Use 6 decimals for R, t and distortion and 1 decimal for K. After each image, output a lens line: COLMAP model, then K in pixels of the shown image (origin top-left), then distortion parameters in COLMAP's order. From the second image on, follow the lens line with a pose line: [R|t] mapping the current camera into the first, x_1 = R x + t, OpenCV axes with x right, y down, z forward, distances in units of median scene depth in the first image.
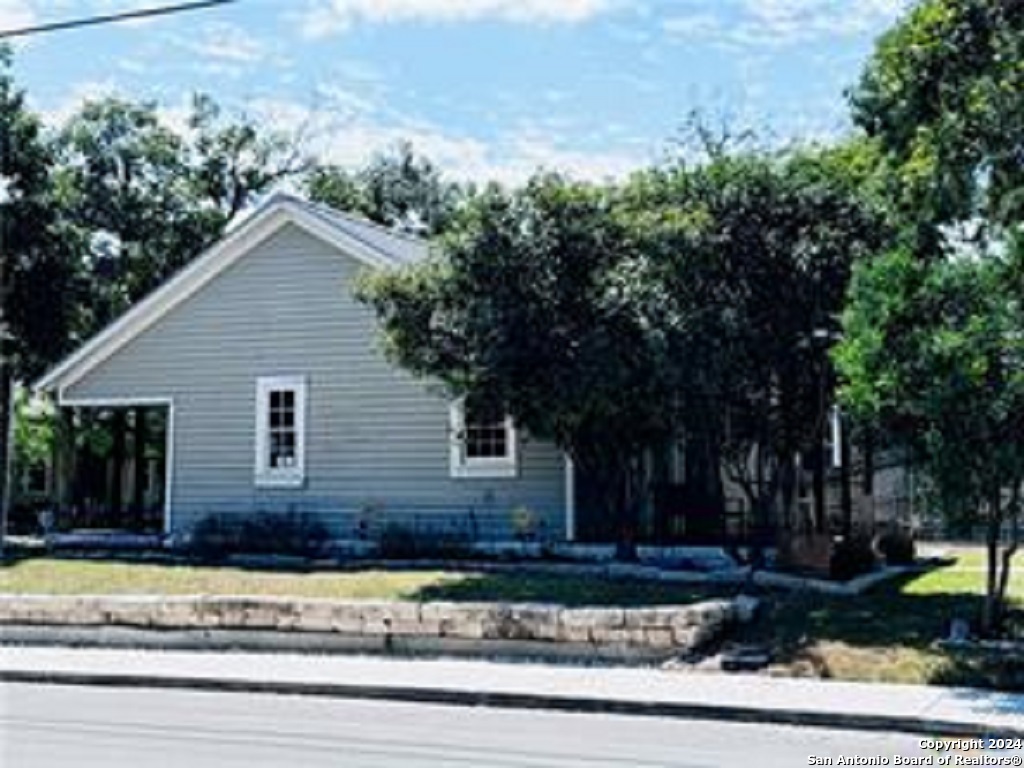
lens RADIAL K [[1480.4, 0, 512.0], [0, 1480.4, 384.0], [0, 0, 1]] dist [0.128432, -0.060409]
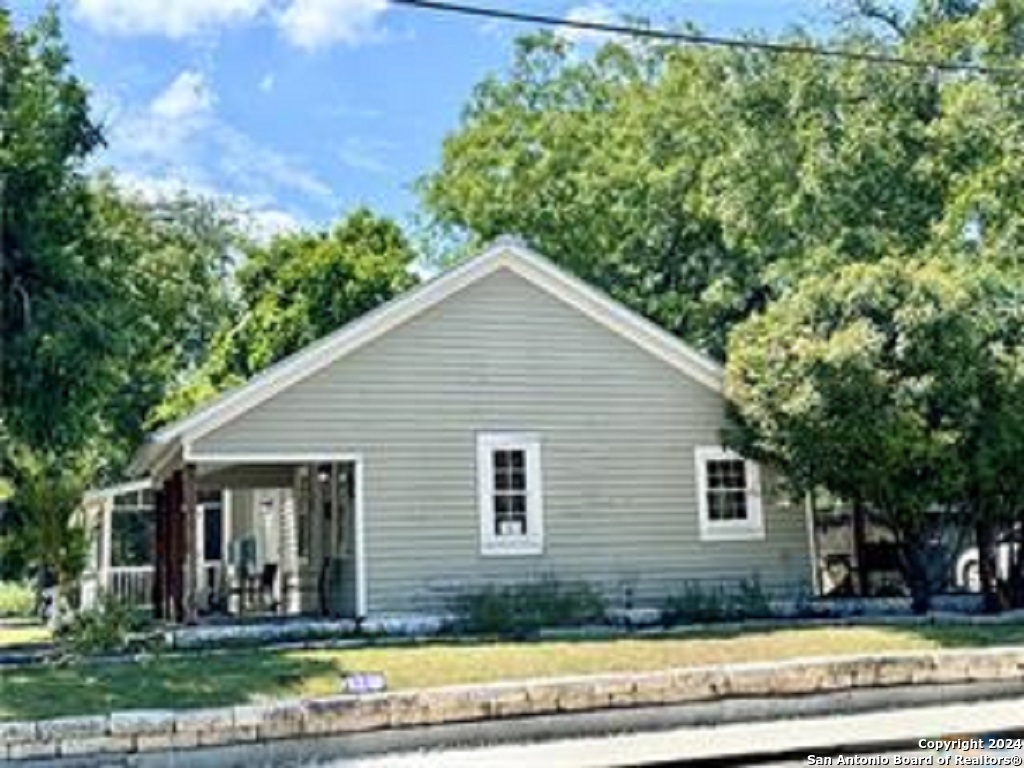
lens RADIAL K [[1480.4, 0, 512.0], [0, 1480.4, 384.0], [0, 0, 1]] dist [0.128432, -0.060409]
pose [[0.695511, 0.064054, 0.715654, -0.856124], [-0.015390, 0.997118, -0.074290, 0.033633], [-0.718350, 0.040656, 0.694492, 0.384323]]
